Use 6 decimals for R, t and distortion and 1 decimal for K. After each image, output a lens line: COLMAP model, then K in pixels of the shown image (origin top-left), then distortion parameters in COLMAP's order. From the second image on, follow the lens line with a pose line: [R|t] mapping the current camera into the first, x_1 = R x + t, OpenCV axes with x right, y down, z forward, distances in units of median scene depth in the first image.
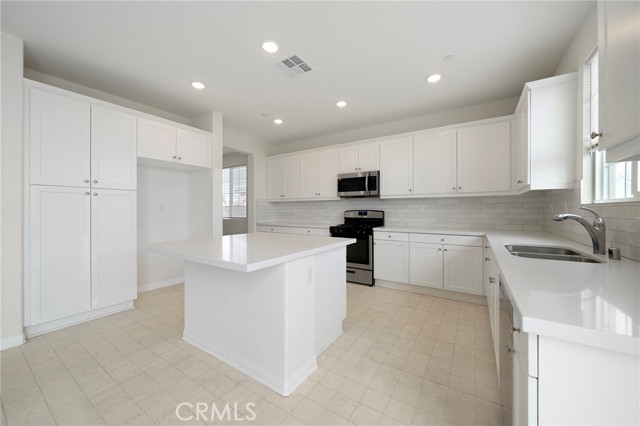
lens RADIAL K [[236.5, 0, 319.8], [0, 236.5, 210.5], [0, 0, 1]] dist [-0.001092, -0.000142]
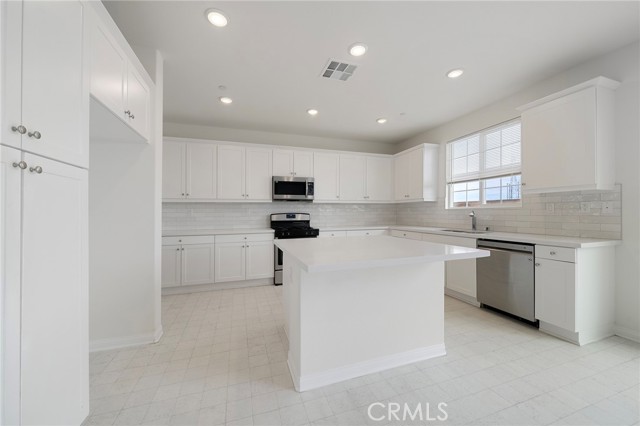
lens RADIAL K [[236.5, 0, 319.8], [0, 236.5, 210.5], [0, 0, 1]] dist [-0.001092, -0.000142]
pose [[0.622912, 0.008474, 0.782246, -0.607984], [0.010577, 0.999759, -0.019254, 0.009146], [-0.782220, 0.020267, 0.622672, 0.277984]]
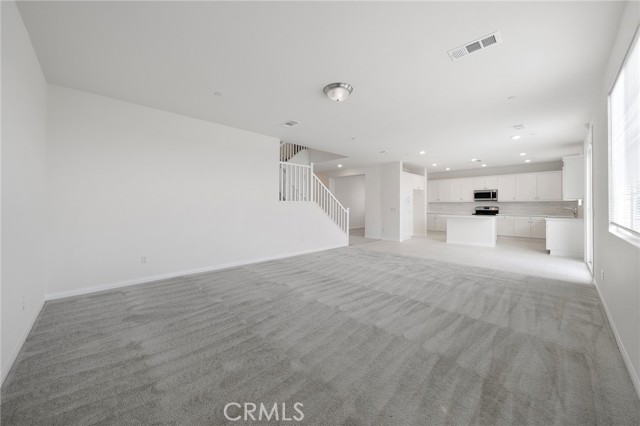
lens RADIAL K [[233.4, 0, 320.7], [0, 233.4, 201.8], [0, 0, 1]] dist [0.000274, 0.000027]
pose [[0.974431, 0.004923, -0.224635, -0.906110], [-0.011498, 0.999543, -0.027973, 0.034191], [0.224394, 0.029841, 0.974041, -1.586169]]
